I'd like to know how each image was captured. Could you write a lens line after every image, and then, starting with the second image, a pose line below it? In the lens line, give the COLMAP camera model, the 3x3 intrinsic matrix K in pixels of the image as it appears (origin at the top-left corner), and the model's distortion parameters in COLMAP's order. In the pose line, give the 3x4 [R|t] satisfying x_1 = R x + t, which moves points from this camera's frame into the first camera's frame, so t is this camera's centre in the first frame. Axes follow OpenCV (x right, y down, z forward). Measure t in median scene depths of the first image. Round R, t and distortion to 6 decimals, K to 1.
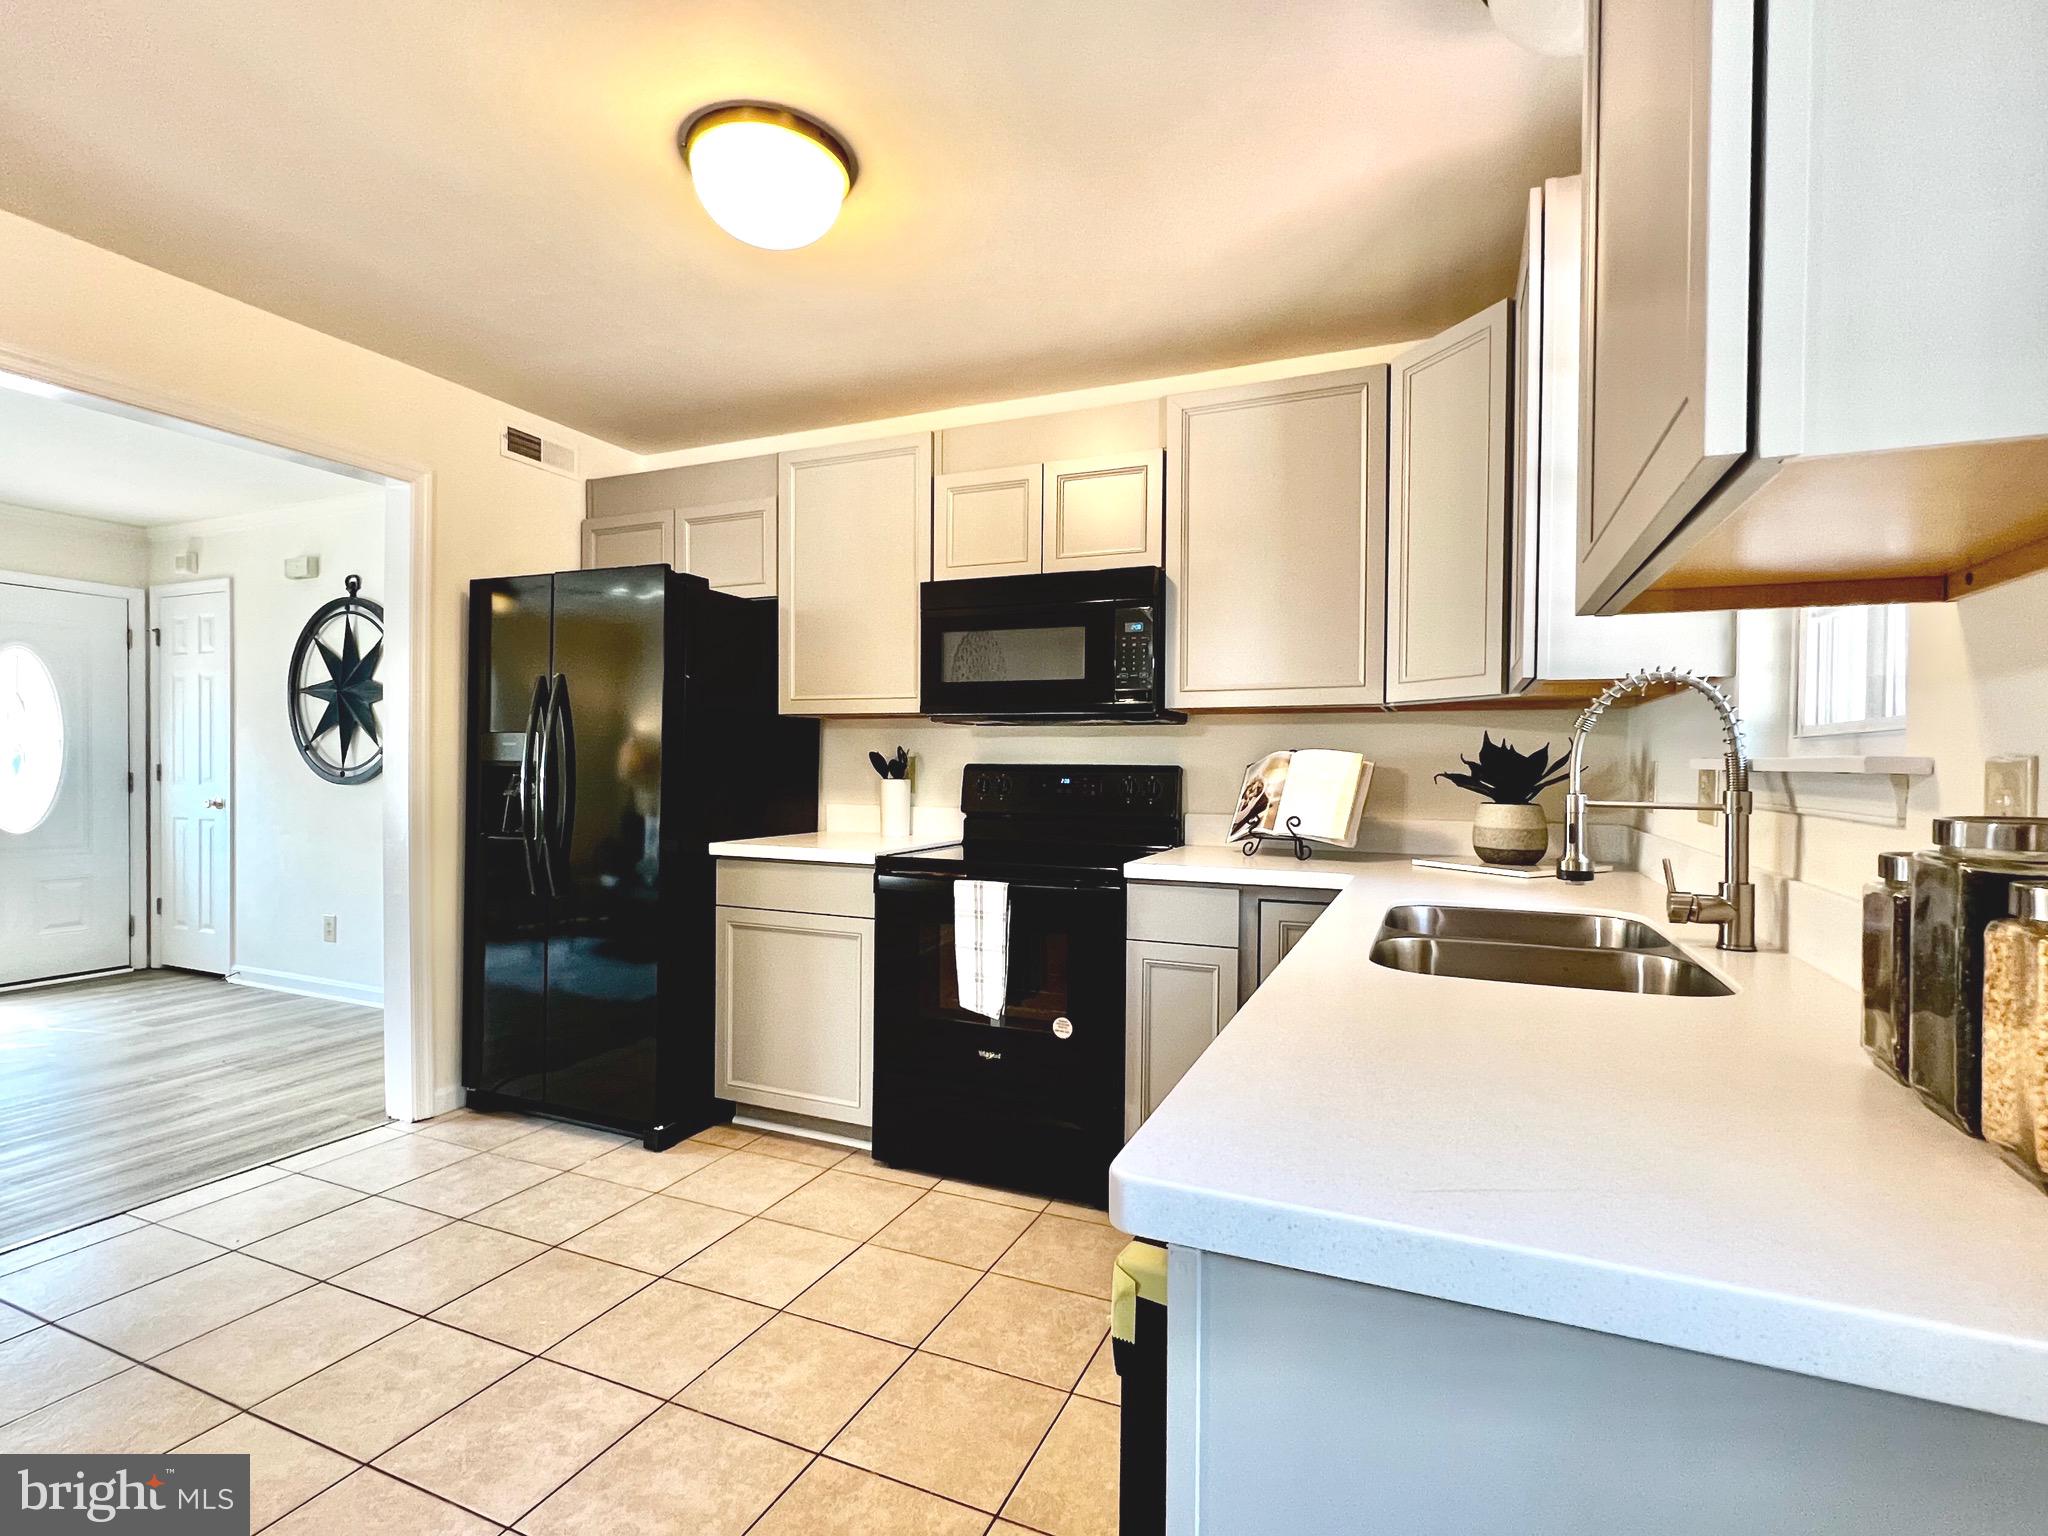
lens RADIAL K [[984.7, 0, 1022.7], [0, 984.7, 766.6], [0, 0, 1]] dist [-0.000212, -0.000579]
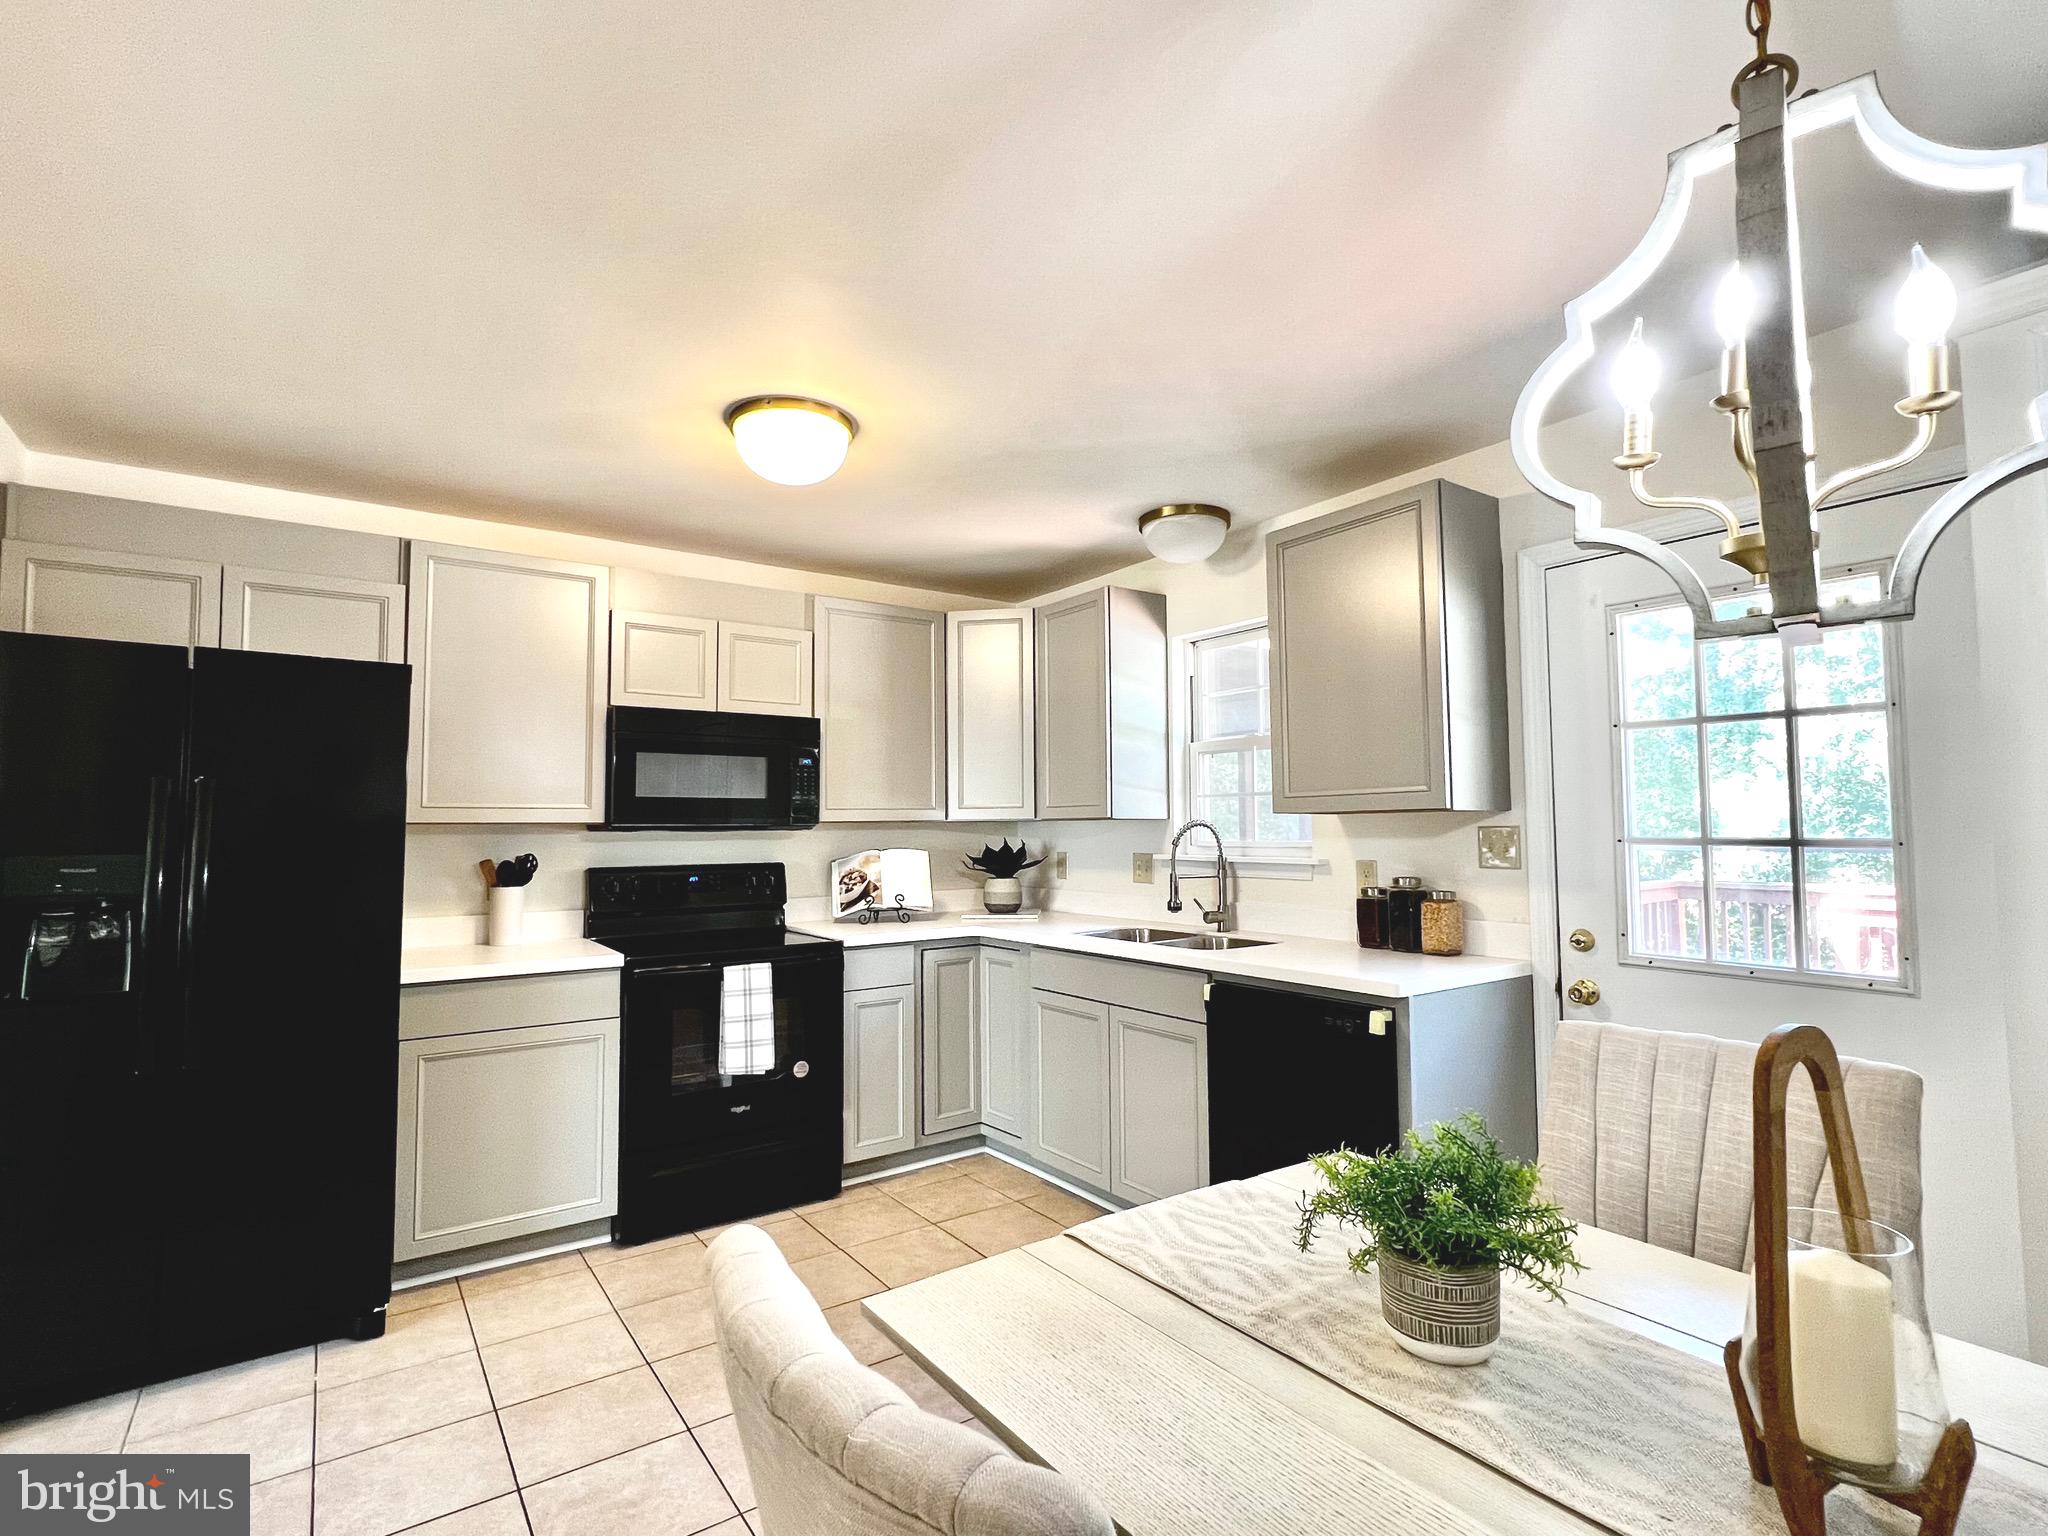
lens RADIAL K [[984.7, 0, 1017.5], [0, 984.7, 771.0], [0, 0, 1]] dist [-0.000212, -0.000579]
pose [[0.519429, 0.036226, 0.853746, -0.887560], [0.017766, 0.998427, -0.053174, -0.052708], [-0.854329, 0.042788, 0.517968, 0.053339]]
